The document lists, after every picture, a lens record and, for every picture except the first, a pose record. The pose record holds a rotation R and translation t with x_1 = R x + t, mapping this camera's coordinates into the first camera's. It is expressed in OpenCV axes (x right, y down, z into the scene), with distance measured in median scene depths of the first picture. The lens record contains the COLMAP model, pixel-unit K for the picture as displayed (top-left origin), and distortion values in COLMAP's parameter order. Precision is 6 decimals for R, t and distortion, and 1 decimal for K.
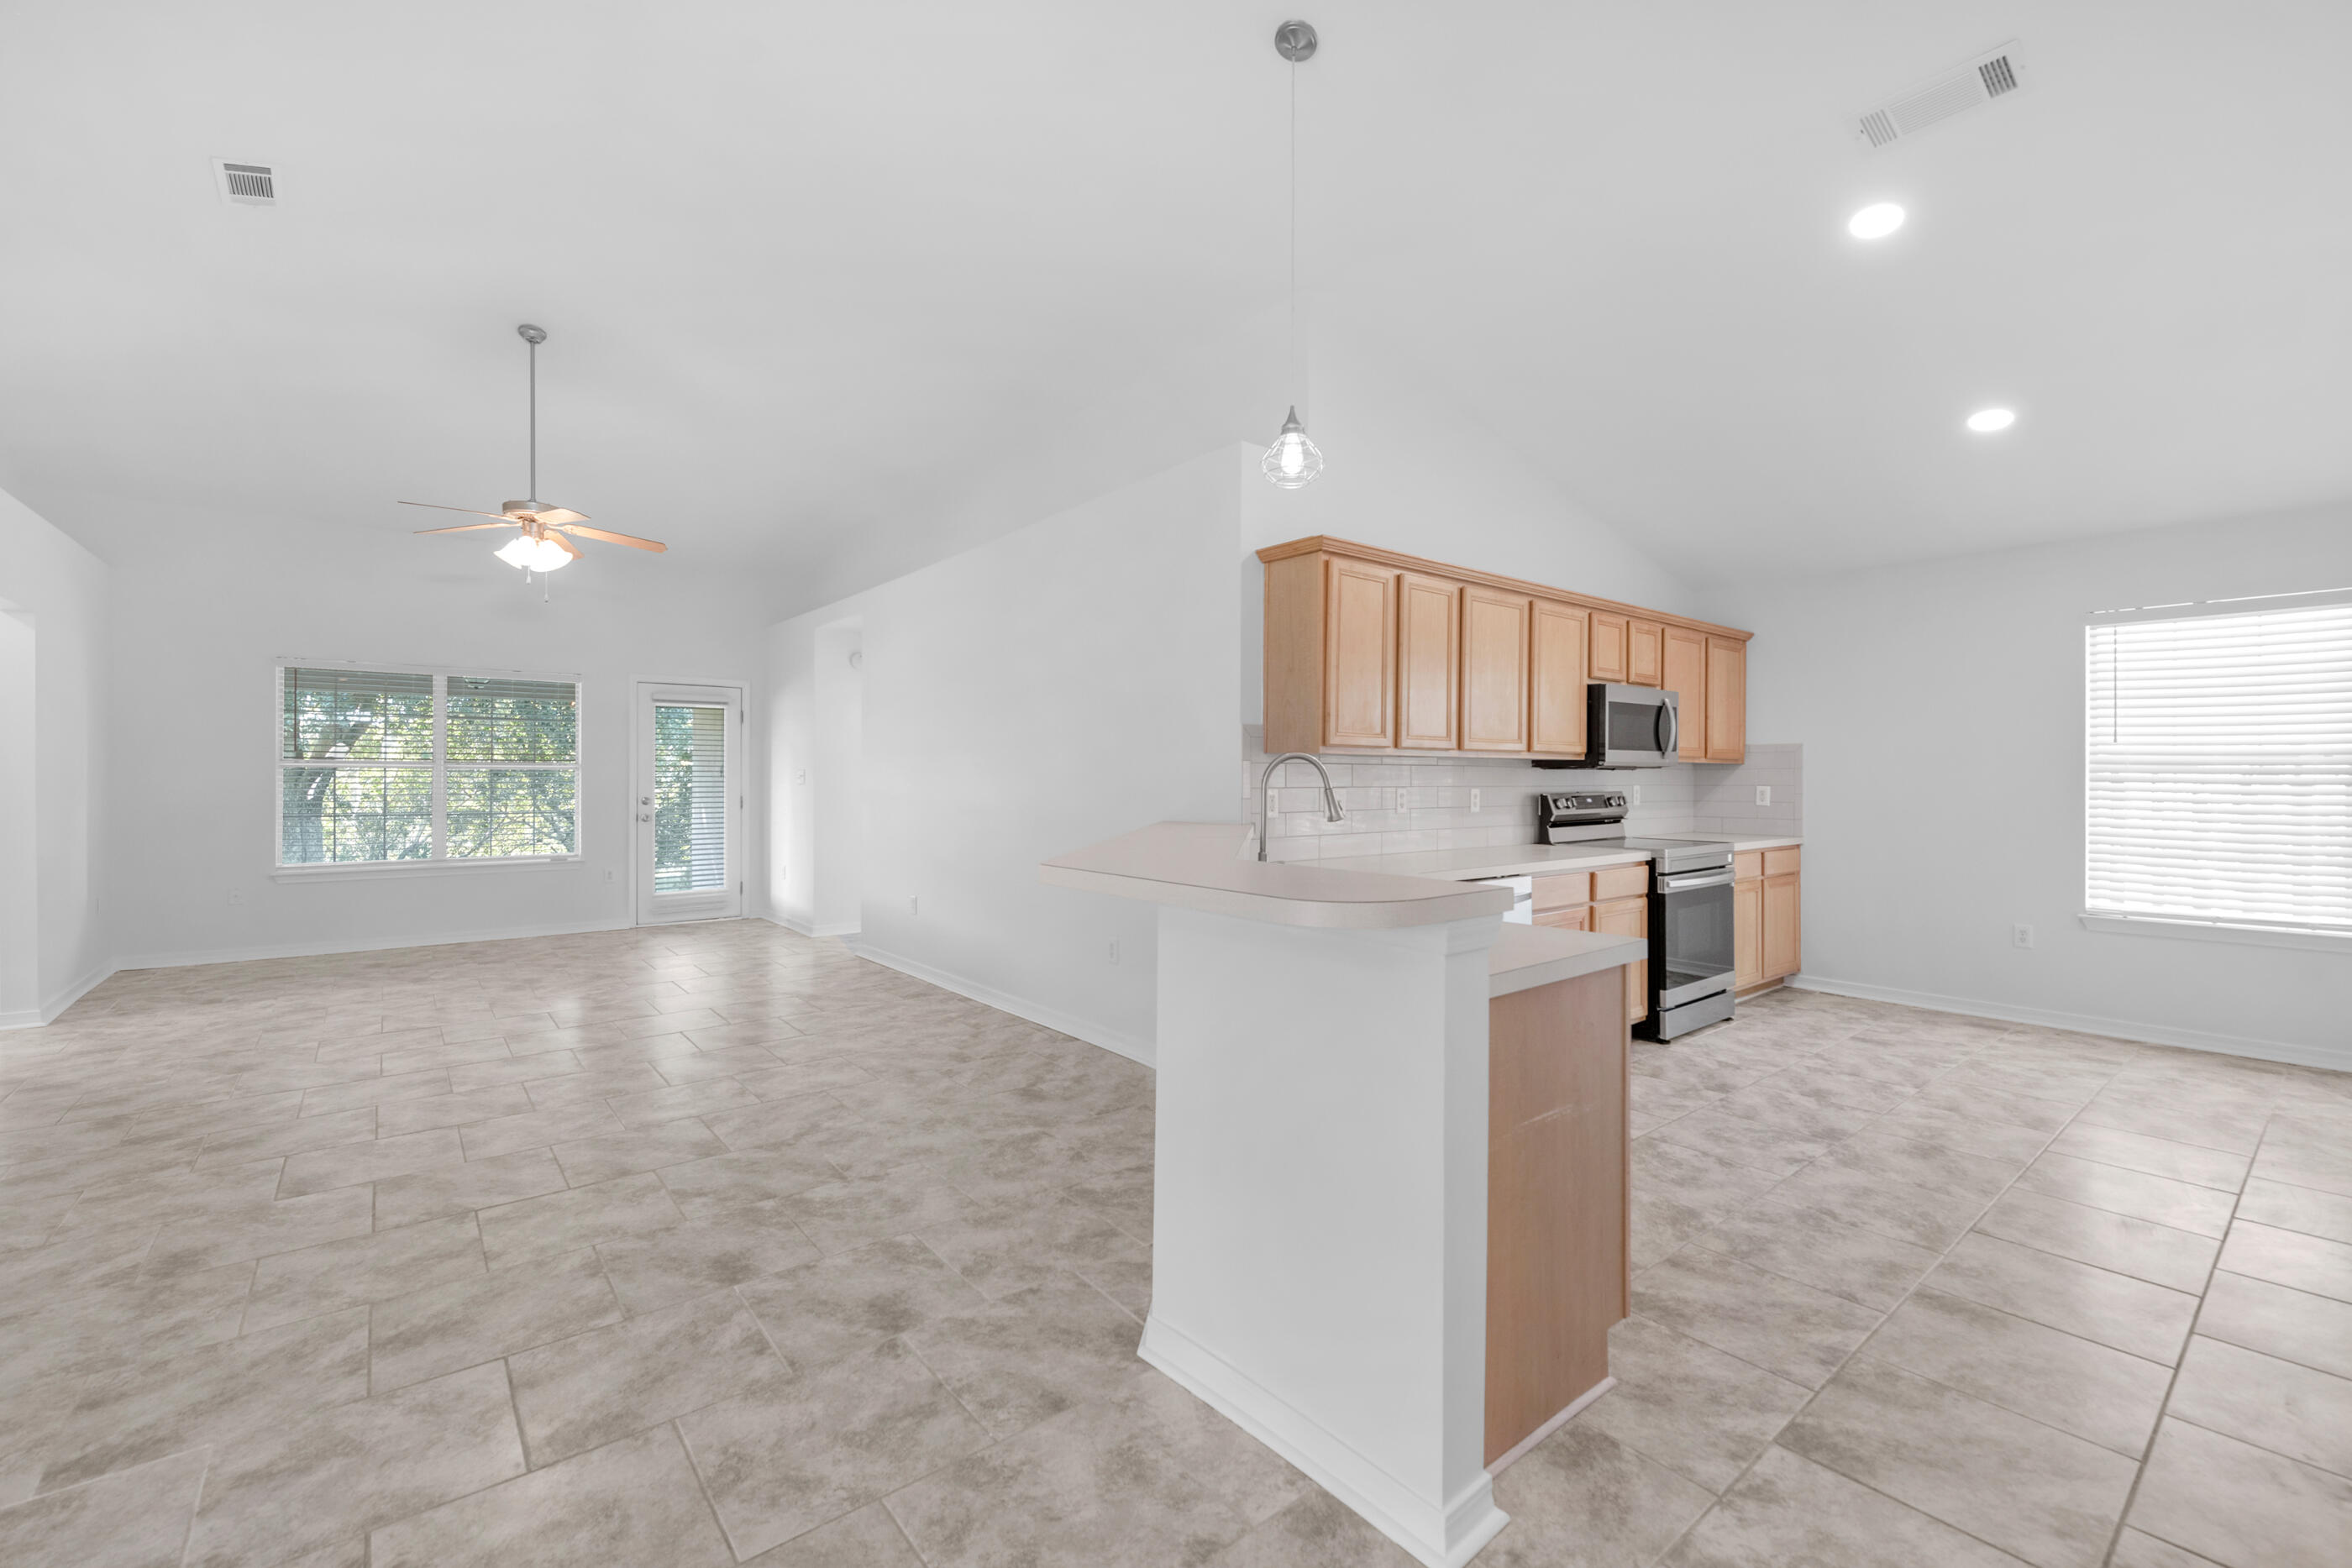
lens RADIAL K [[968.2, 0, 1181.9], [0, 968.2, 777.2], [0, 0, 1]] dist [0.002768, -0.004186]
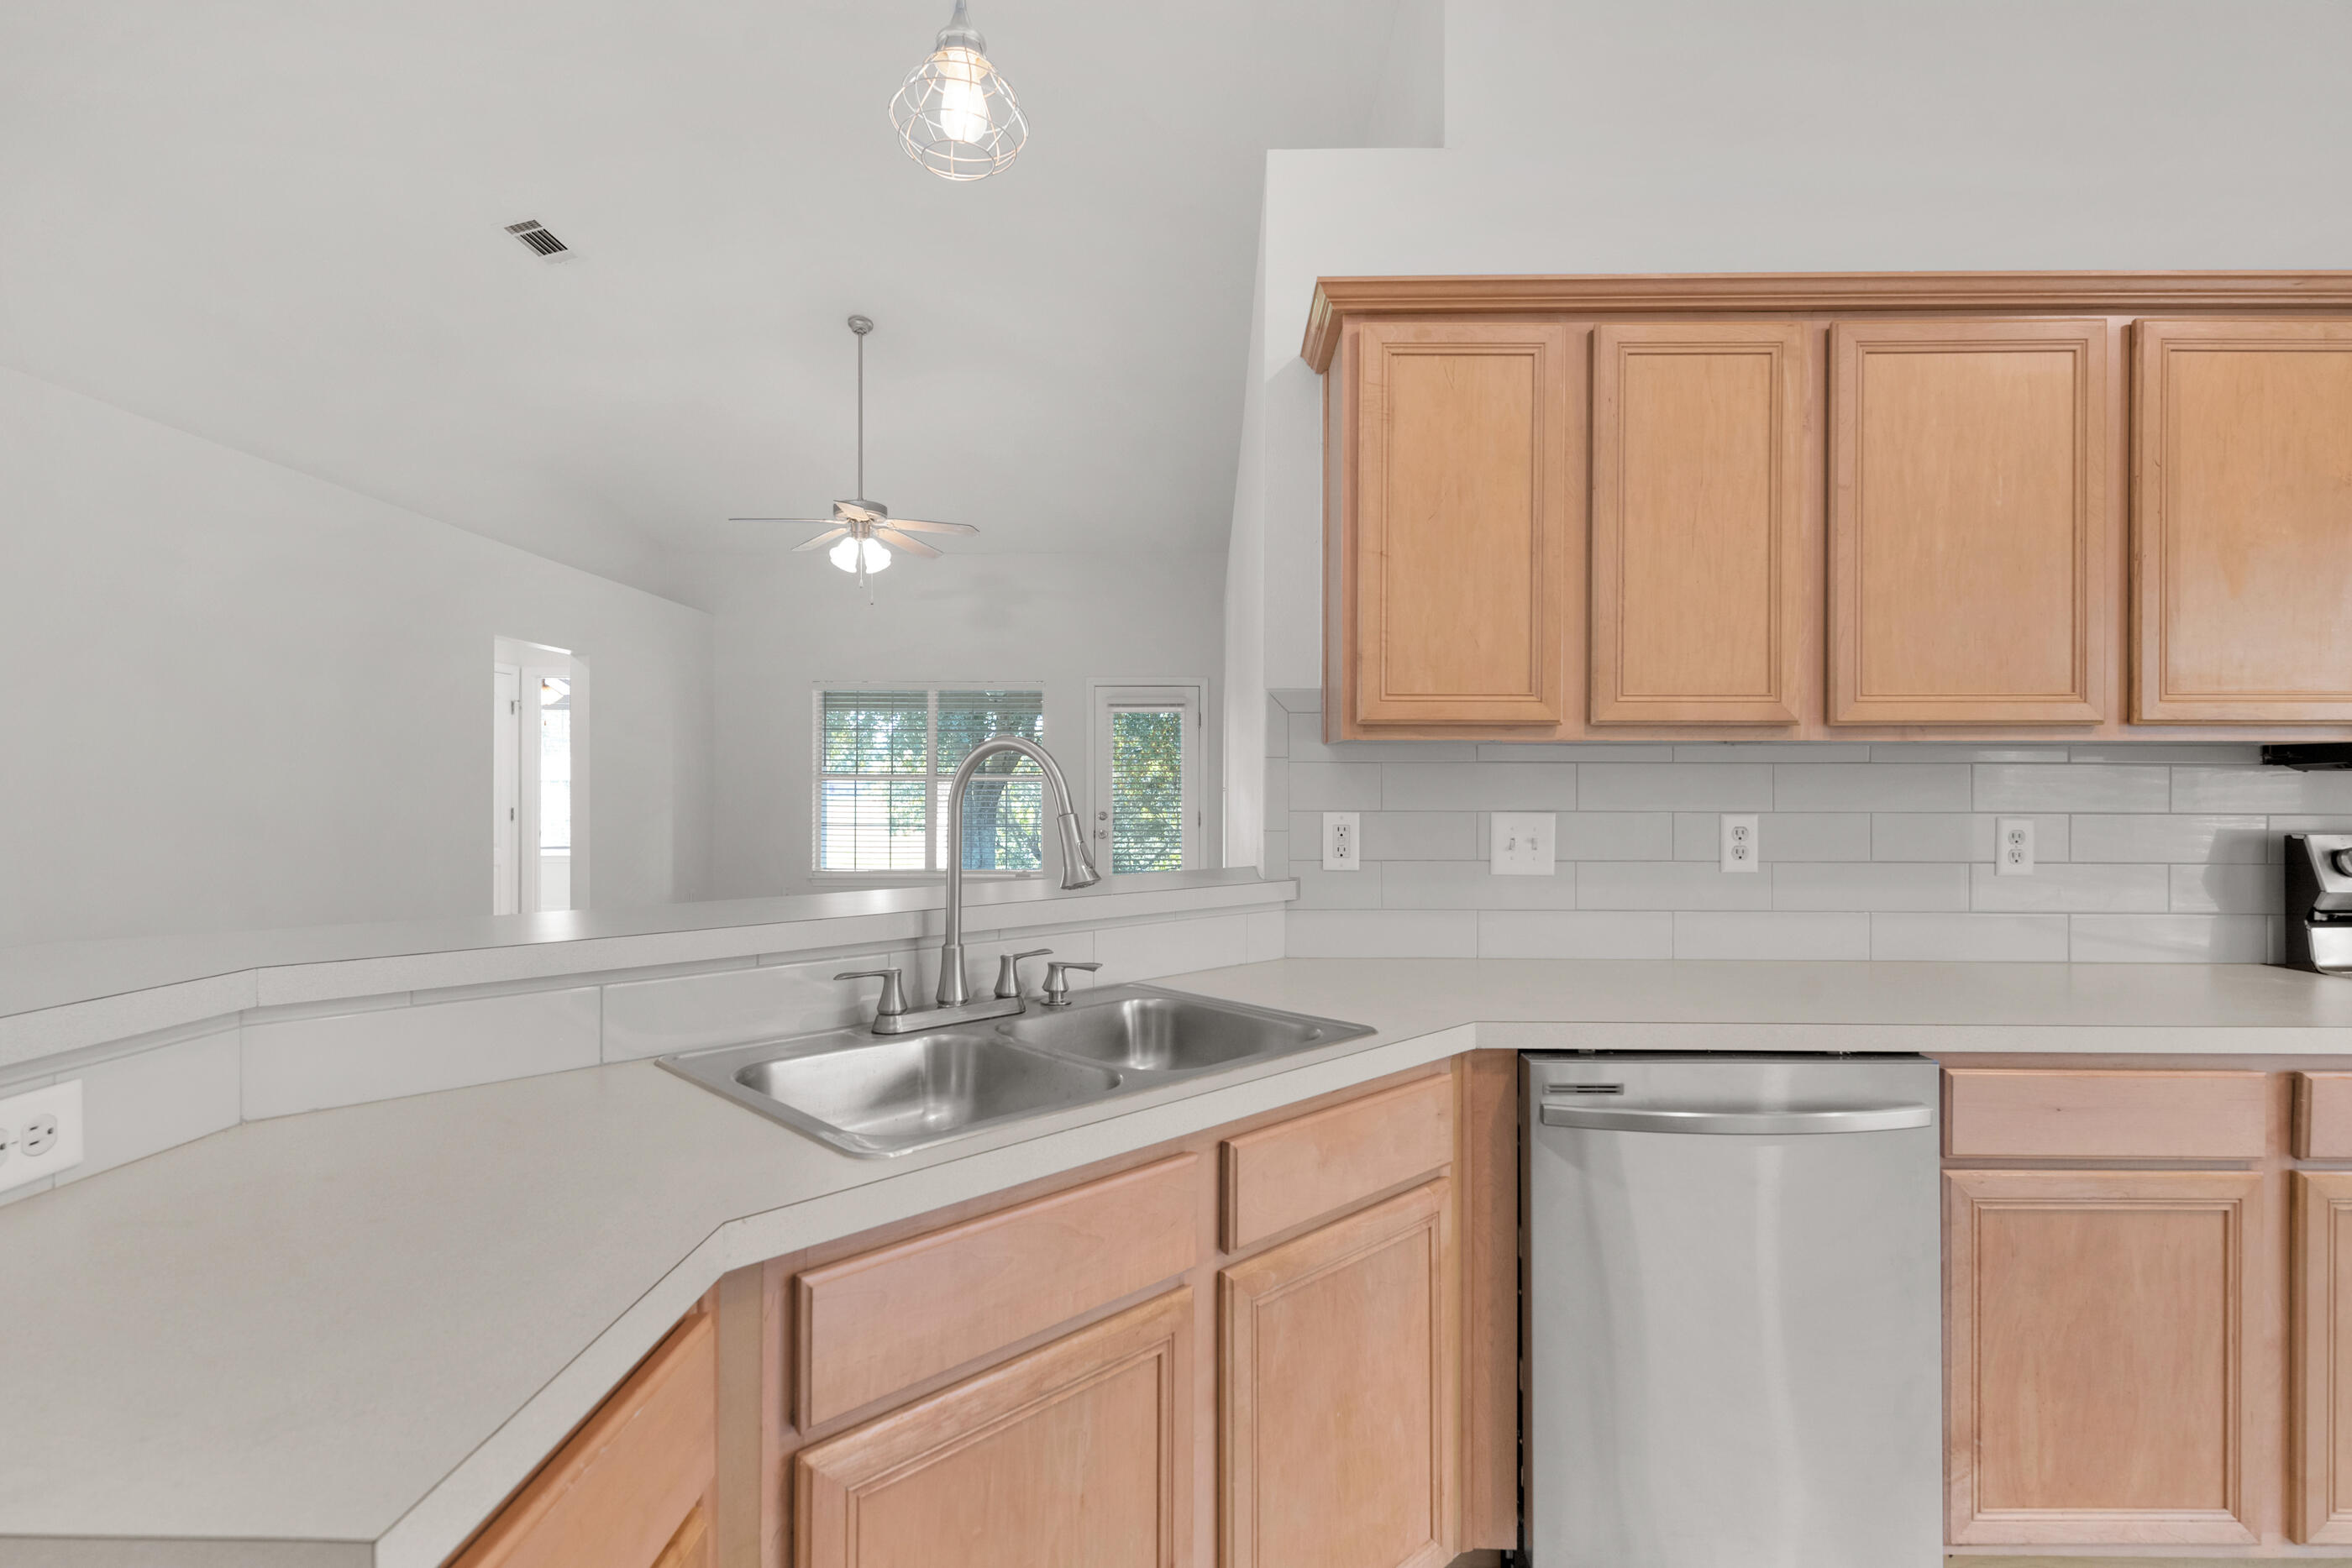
lens RADIAL K [[1138.0, 0, 1174.7], [0, 1138.0, 788.2], [0, 0, 1]] dist [-0.001878, -0.001031]
pose [[0.770614, -0.000030, -0.637302, 0.395350], [-0.001596, 0.999997, -0.001977, 0.000420], [0.637300, 0.002541, 0.770612, 0.469450]]
